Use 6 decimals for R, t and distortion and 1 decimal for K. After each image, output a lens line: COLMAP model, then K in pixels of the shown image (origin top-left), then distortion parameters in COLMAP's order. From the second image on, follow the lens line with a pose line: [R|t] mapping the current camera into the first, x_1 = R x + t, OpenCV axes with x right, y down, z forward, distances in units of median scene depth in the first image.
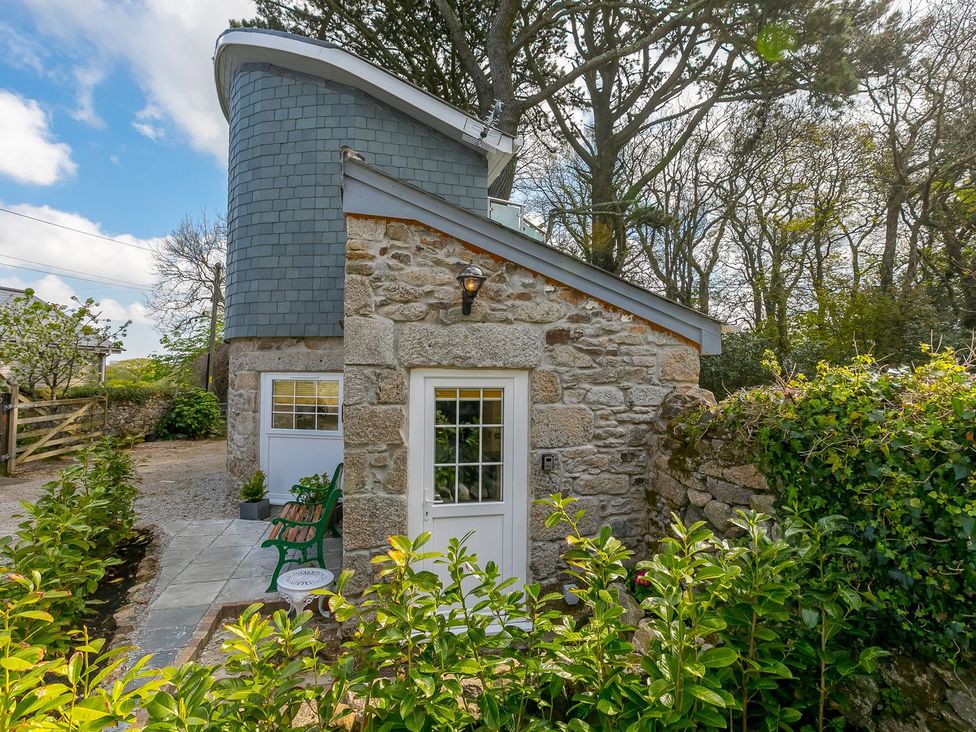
lens RADIAL K [[519.9, 0, 457.4], [0, 519.9, 366.6], [0, 0, 1]] dist [-0.001181, -0.000851]
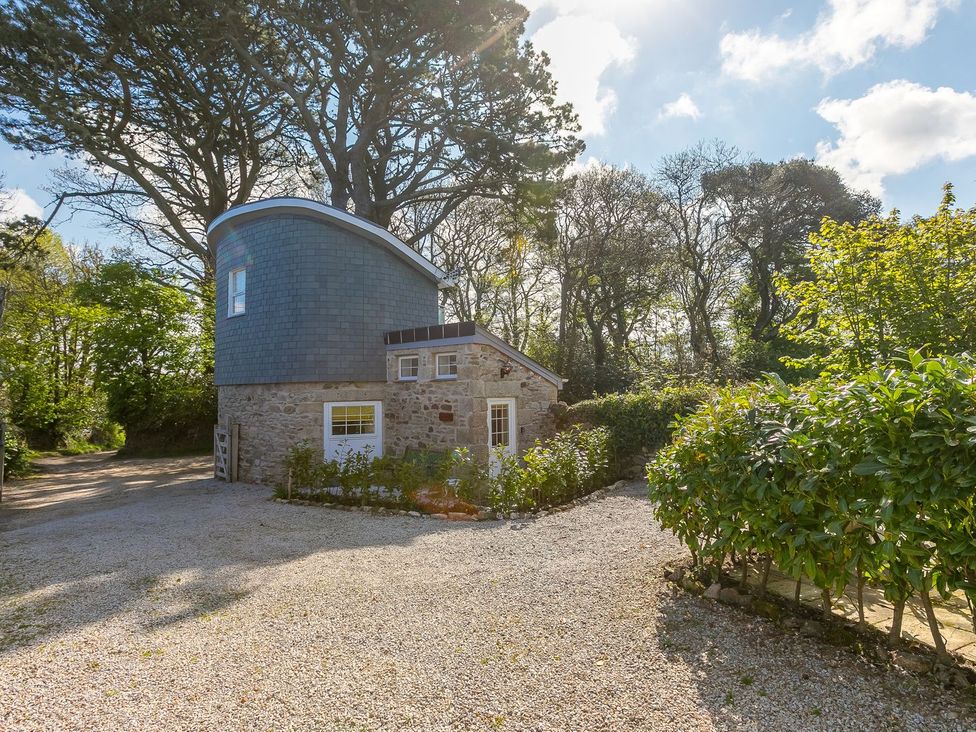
lens RADIAL K [[541.9, 0, 502.3], [0, 541.9, 369.7], [0, 0, 1]] dist [0.001588, -0.014258]
pose [[0.807703, -0.001196, 0.589588, -0.995965], [0.017864, 0.999588, -0.022444, -0.046805], [-0.589319, 0.028660, 0.807392, -0.791204]]
